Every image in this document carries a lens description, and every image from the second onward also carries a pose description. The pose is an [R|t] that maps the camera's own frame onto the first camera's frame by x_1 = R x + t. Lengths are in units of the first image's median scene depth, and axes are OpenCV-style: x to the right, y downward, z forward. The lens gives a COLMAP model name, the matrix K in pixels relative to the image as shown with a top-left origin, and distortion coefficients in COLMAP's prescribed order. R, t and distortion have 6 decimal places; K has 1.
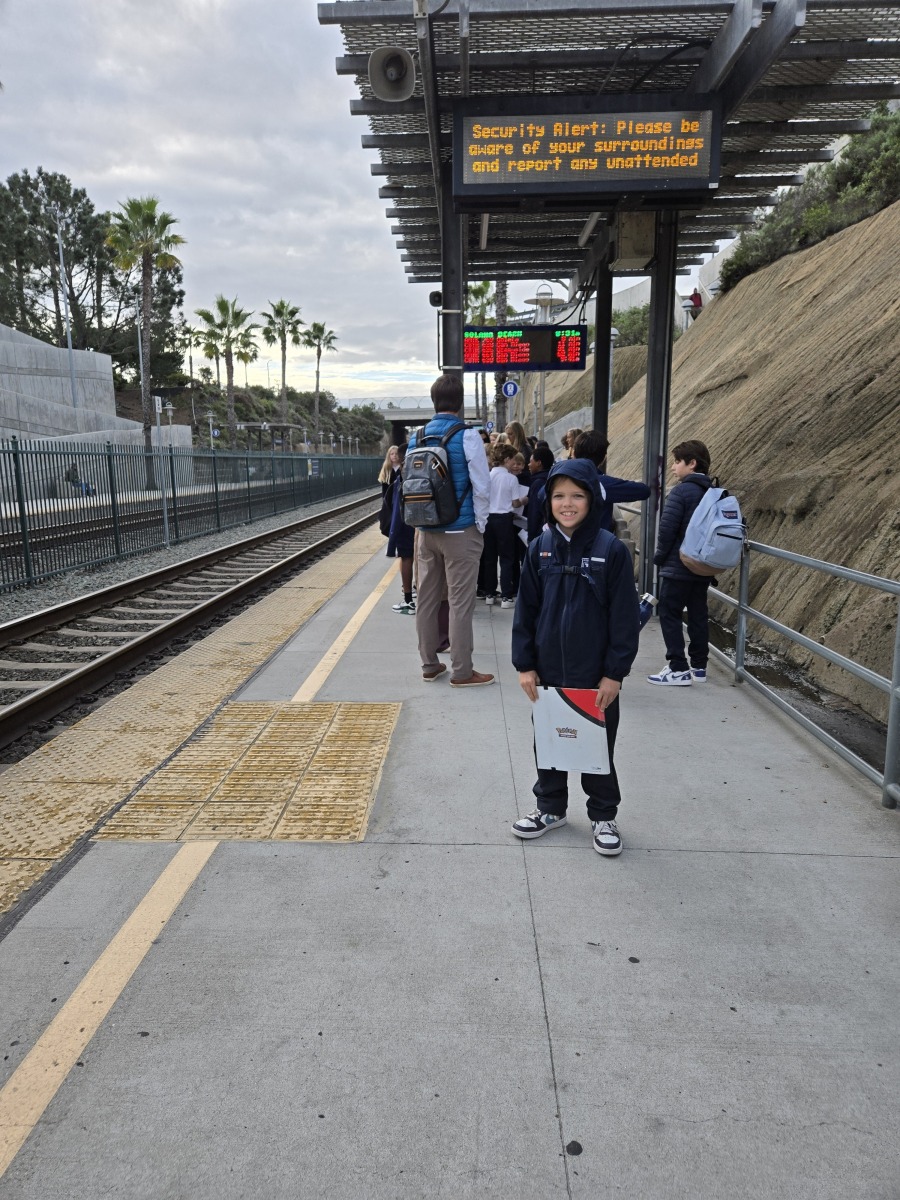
lens RADIAL K [[791.6, 0, 439.1], [0, 791.6, 596.8], [0, 0, 1]] dist [-0.010604, -0.008617]
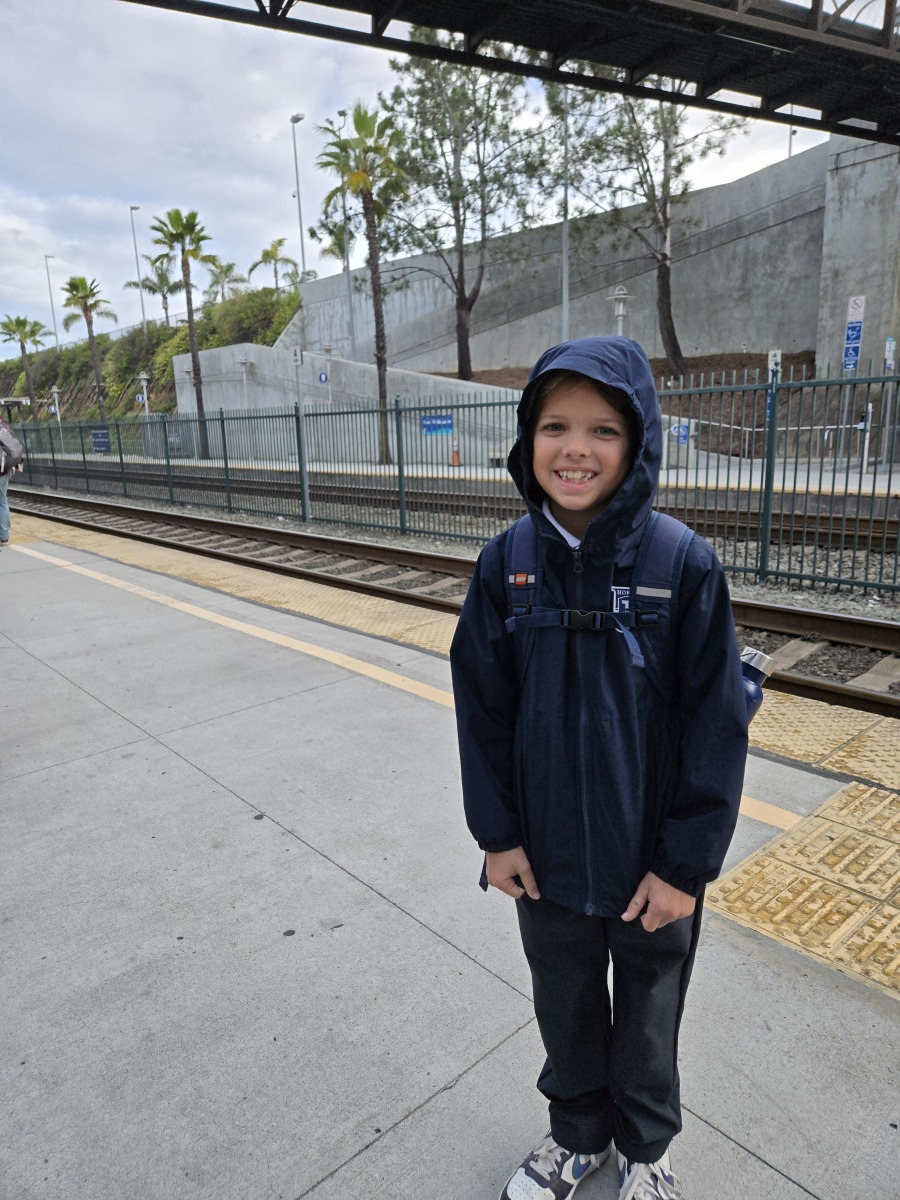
lens RADIAL K [[791.6, 0, 442.0], [0, 791.6, 608.2], [0, 0, 1]] dist [-0.010604, -0.008617]
pose [[-0.729785, 0.189664, -0.656842, 0.693220], [-0.079570, 0.930658, 0.357135, -0.252902], [0.679030, 0.312896, -0.664088, 1.718174]]
